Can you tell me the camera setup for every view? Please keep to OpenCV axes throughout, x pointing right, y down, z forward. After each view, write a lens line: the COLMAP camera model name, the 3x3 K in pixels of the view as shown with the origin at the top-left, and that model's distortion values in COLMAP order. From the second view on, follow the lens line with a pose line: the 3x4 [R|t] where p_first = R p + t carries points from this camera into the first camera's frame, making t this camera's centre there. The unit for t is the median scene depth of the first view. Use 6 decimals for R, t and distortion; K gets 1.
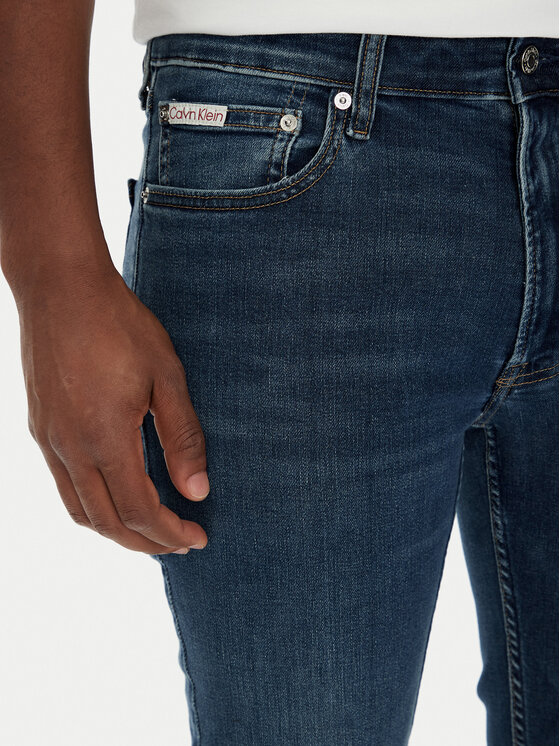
lens RADIAL K [[2293.6, 0, 280.0], [0, 2293.6, 373.0], [0, 0, 1]] dist [0.031128, -0.055948]
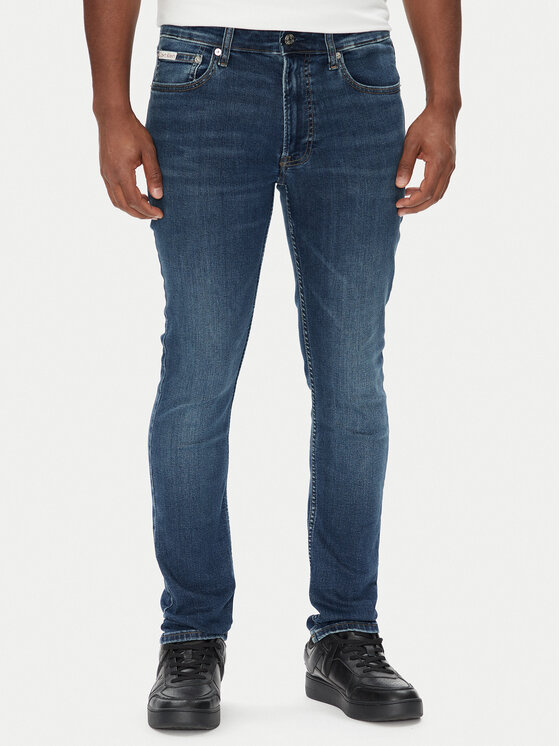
lens RADIAL K [[2192.7, 0, 280.0], [0, 2192.7, 373.0], [0, 0, 1]] dist [0.114825, -0.422708]
pose [[0.984859, 0.061429, -0.162110, 0.536283], [-0.058984, 0.998061, 0.019851, 0.199739], [0.163015, -0.009989, 0.986573, -1.519628]]
